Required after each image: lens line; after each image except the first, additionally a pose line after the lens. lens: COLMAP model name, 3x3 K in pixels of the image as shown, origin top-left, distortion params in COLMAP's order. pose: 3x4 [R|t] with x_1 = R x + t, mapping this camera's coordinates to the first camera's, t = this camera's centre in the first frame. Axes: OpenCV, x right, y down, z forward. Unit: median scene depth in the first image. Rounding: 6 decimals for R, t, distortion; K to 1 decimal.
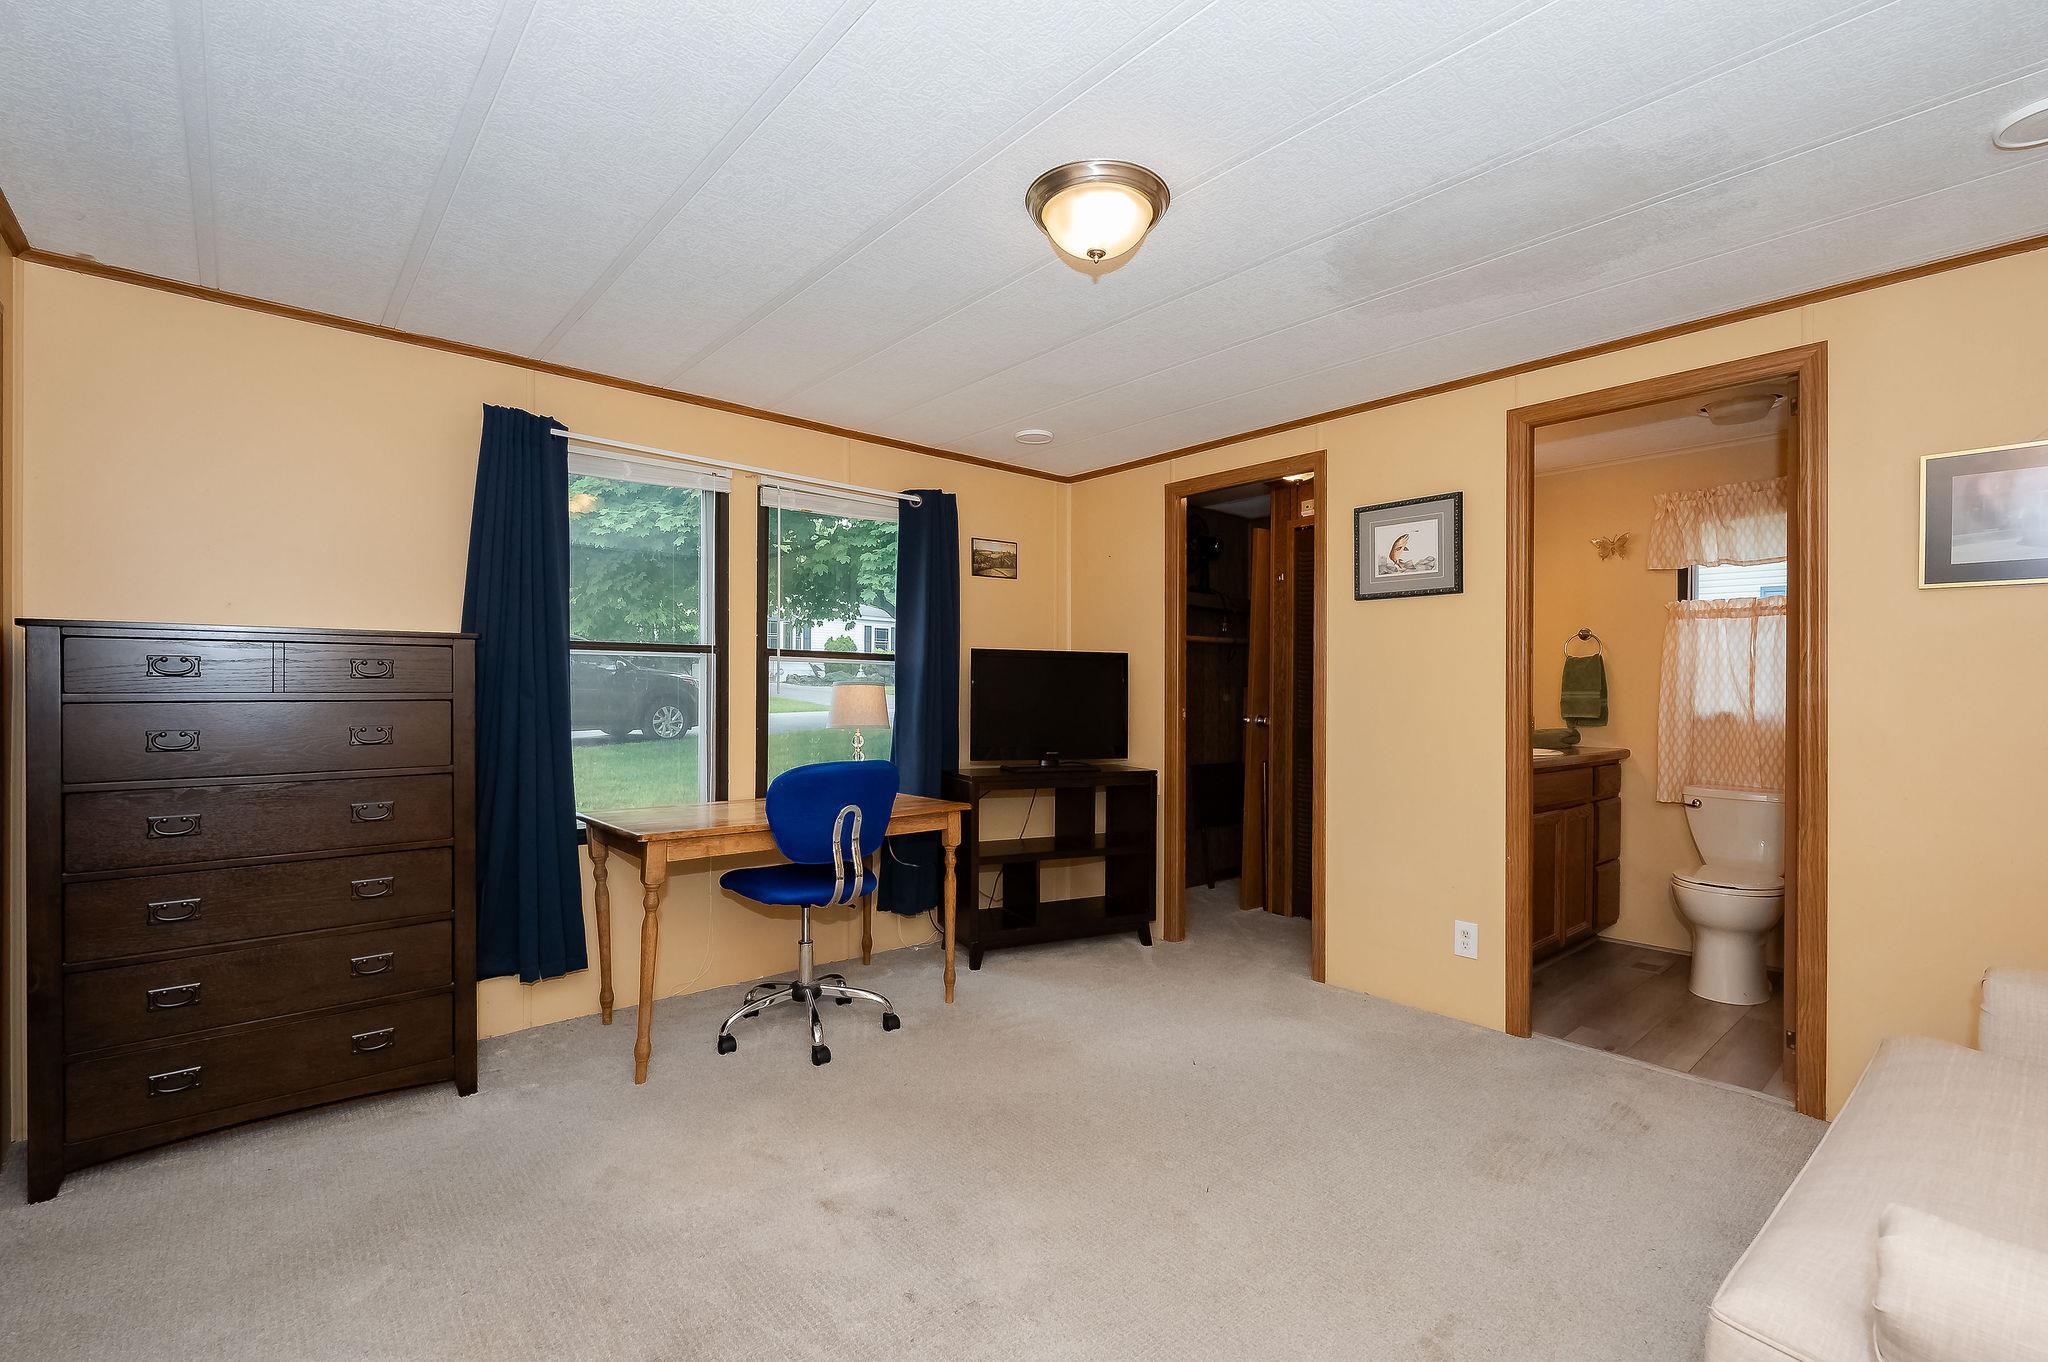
lens RADIAL K [[903.2, 0, 1028.6], [0, 903.2, 688.6], [0, 0, 1]] dist [0.005977, -0.000373]
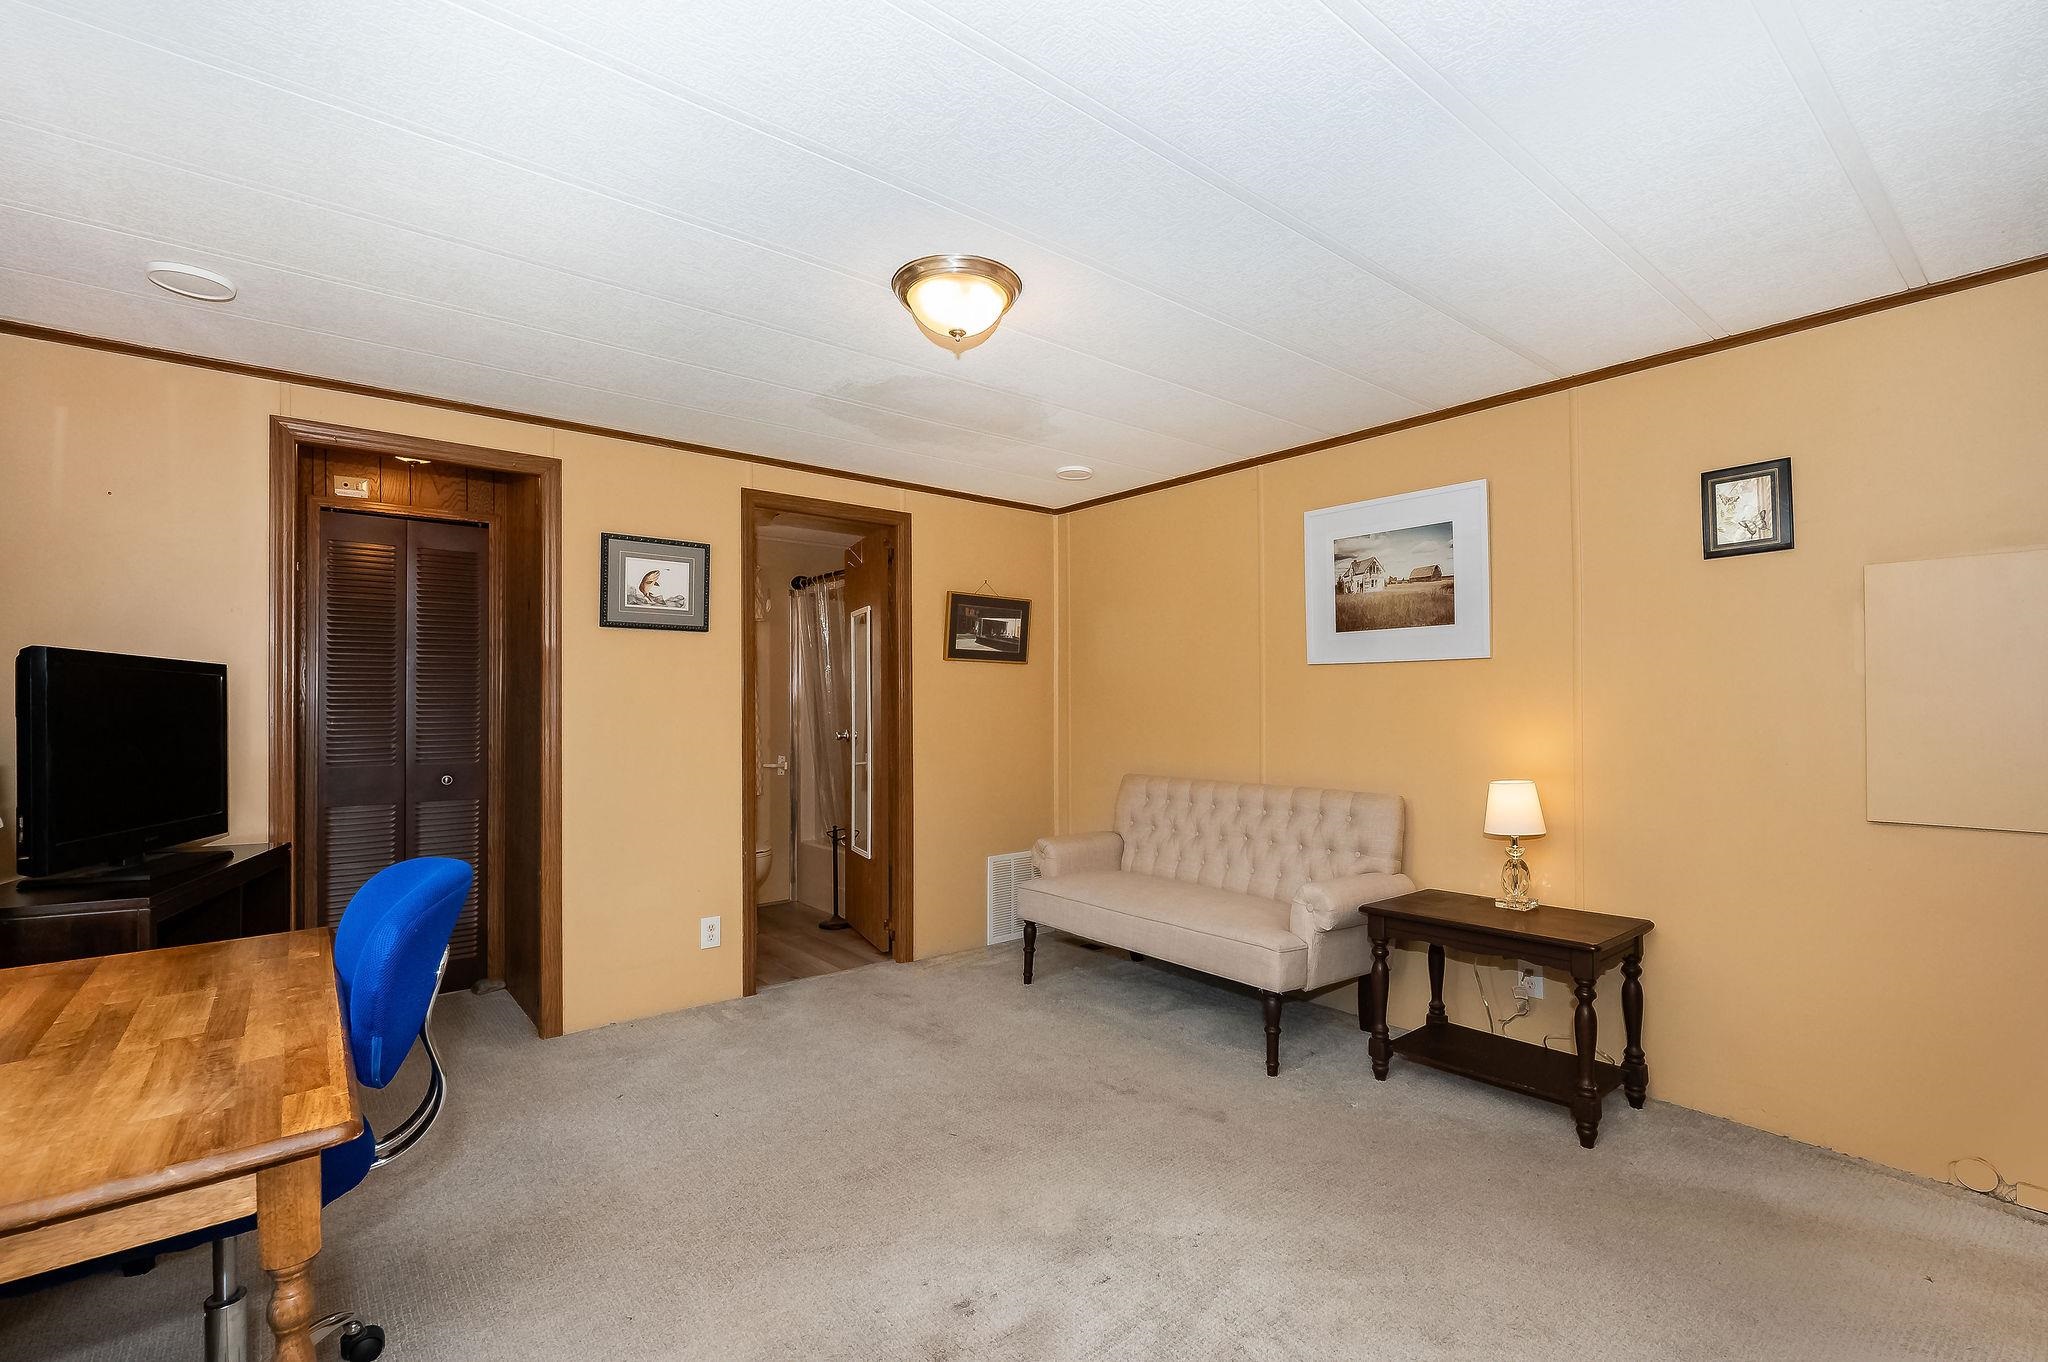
lens RADIAL K [[903.2, 0, 1007.6], [0, 903.2, 690.4], [0, 0, 1]] dist [0.005977, -0.000373]
pose [[0.045041, 0.014105, 0.998886, -0.754814], [0.002462, 0.999896, -0.014230, -0.016281], [-0.998982, 0.003100, 0.045002, 0.653739]]
